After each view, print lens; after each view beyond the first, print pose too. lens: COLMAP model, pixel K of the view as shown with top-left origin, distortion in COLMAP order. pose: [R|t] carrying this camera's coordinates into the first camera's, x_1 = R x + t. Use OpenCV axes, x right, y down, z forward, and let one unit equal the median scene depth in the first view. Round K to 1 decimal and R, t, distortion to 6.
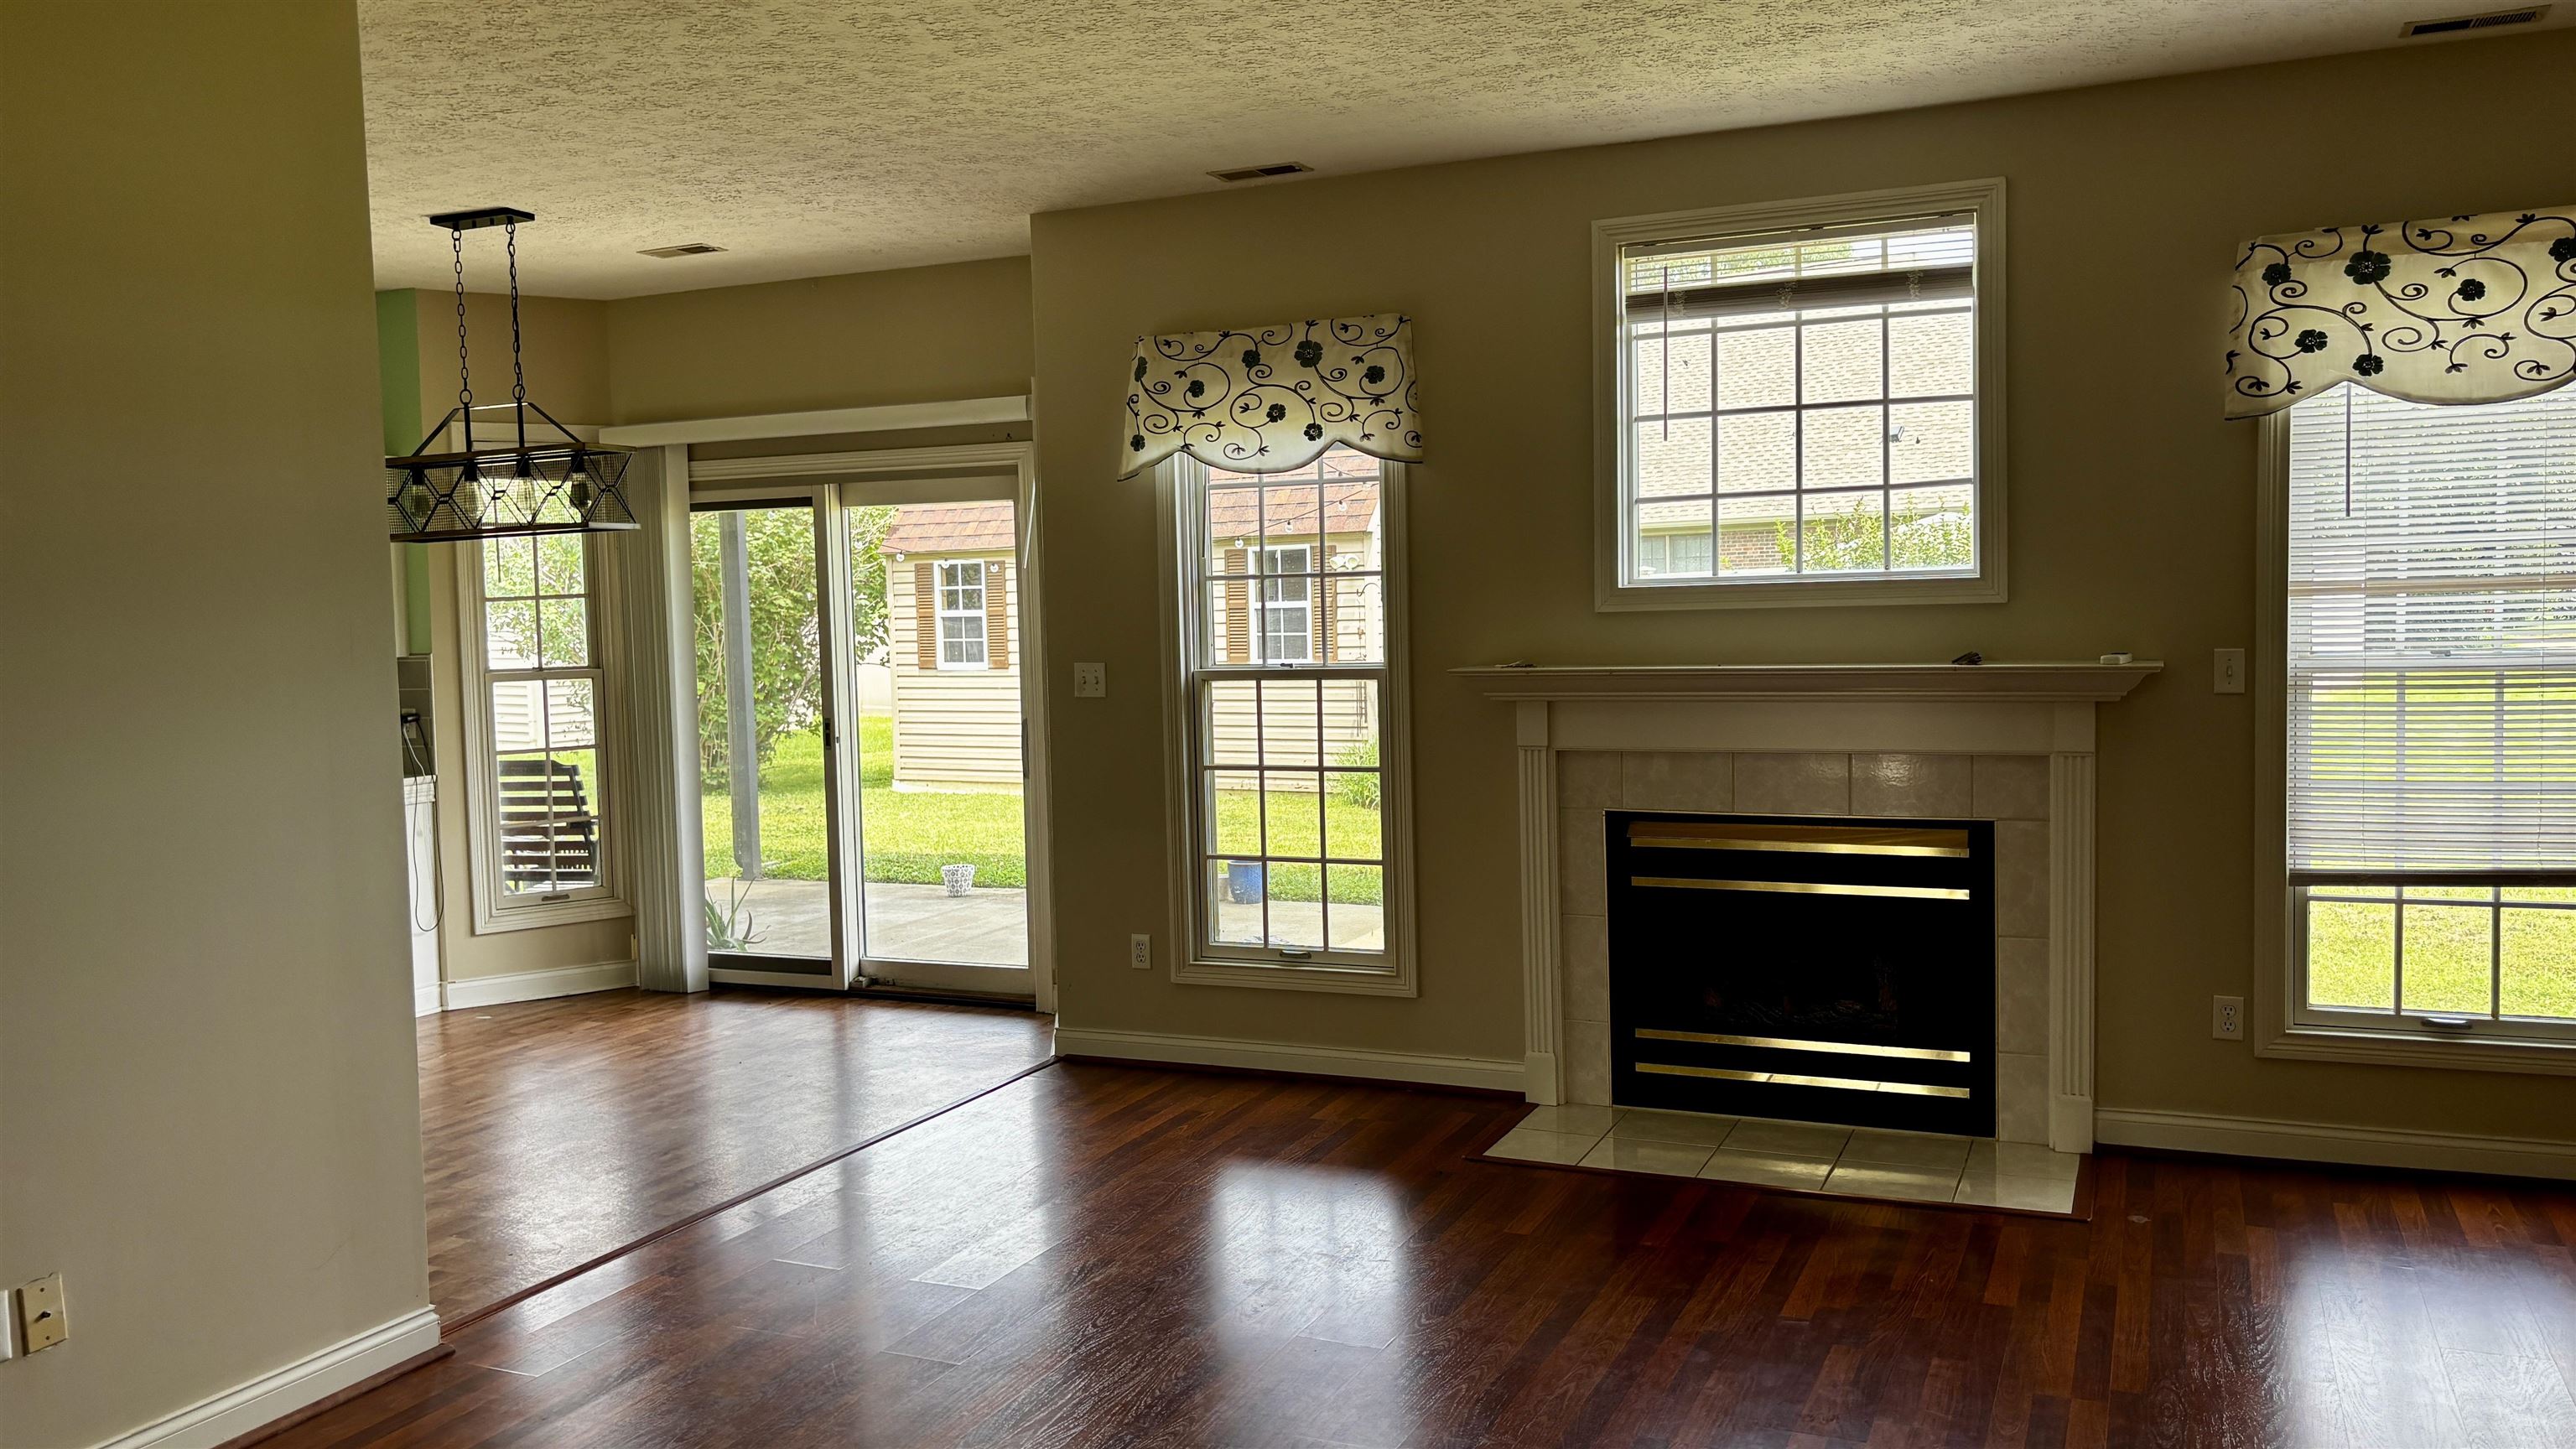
lens RADIAL K [[1959.7, 0, 1270.0], [0, 1959.7, 731.7], [0, 0, 1]] dist [0.029590, -0.025331]
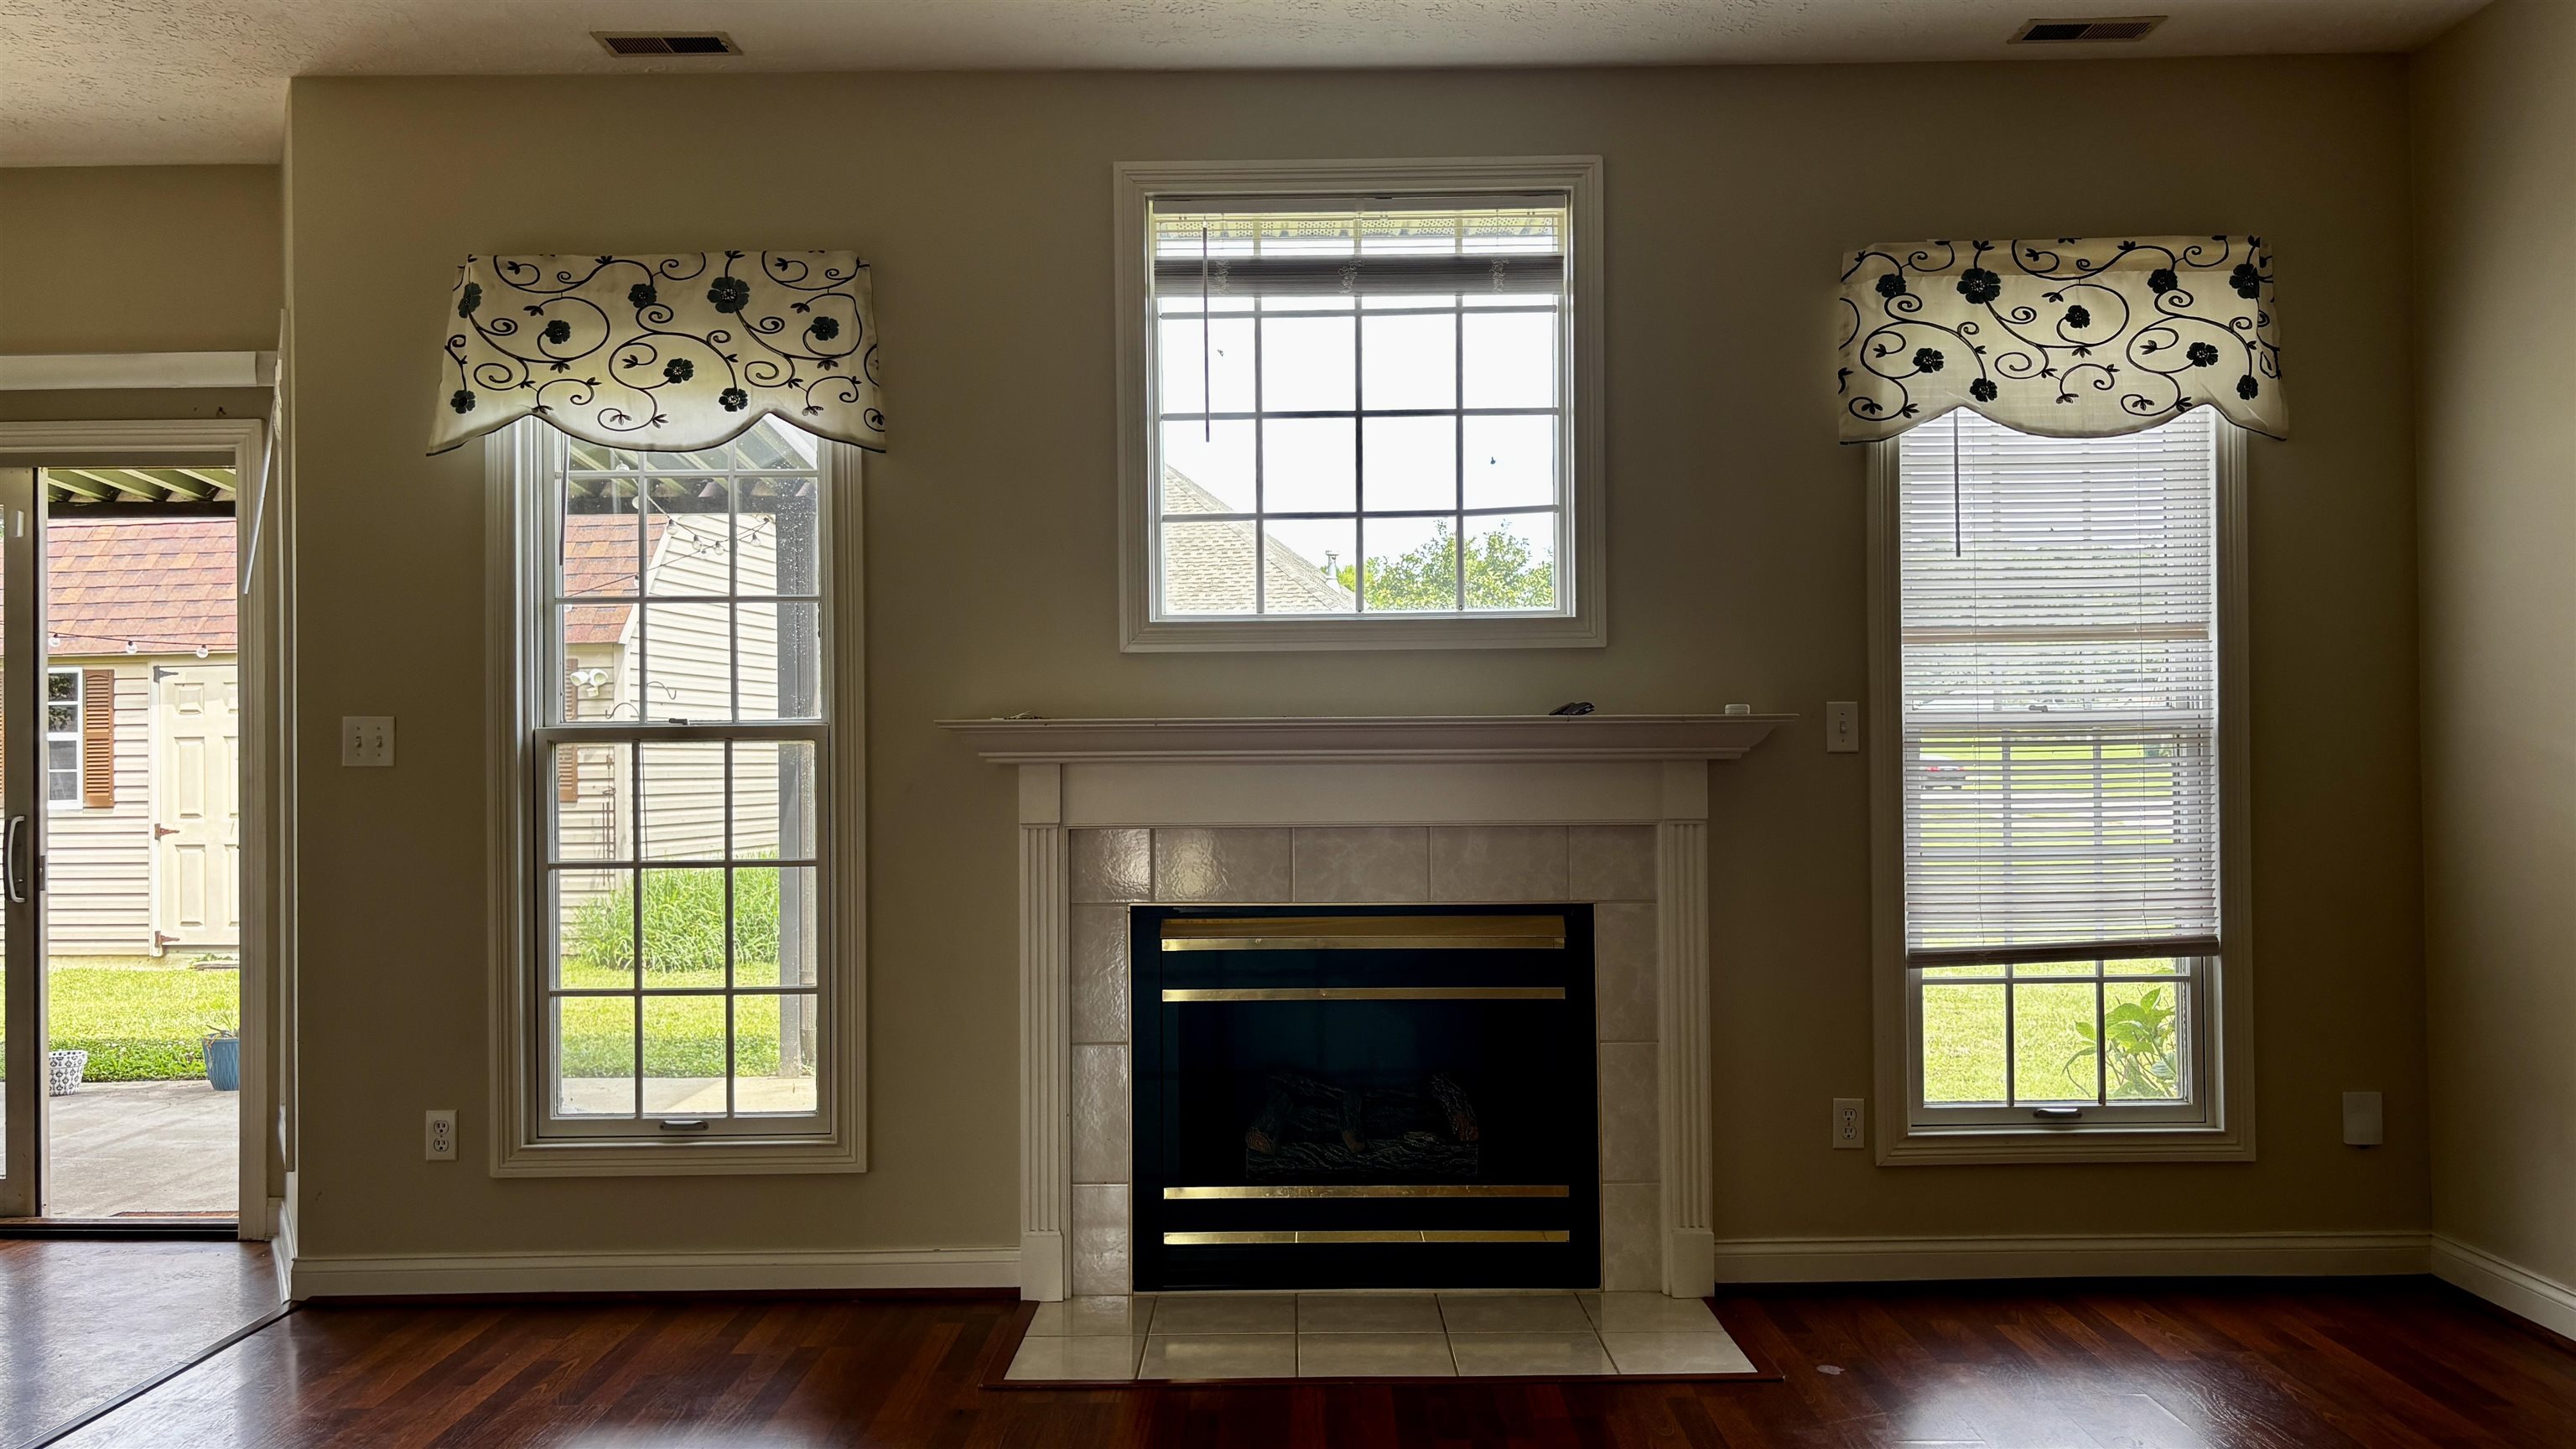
lens RADIAL K [[1959.7, 0, 1294.1], [0, 1959.7, 739.0], [0, 0, 1]] dist [0.029590, -0.025331]
pose [[0.909817, 0.022558, 0.414395, -0.095021], [0.014262, 0.996232, -0.085543, 0.042524], [-0.414764, 0.083738, 0.906068, 0.269206]]
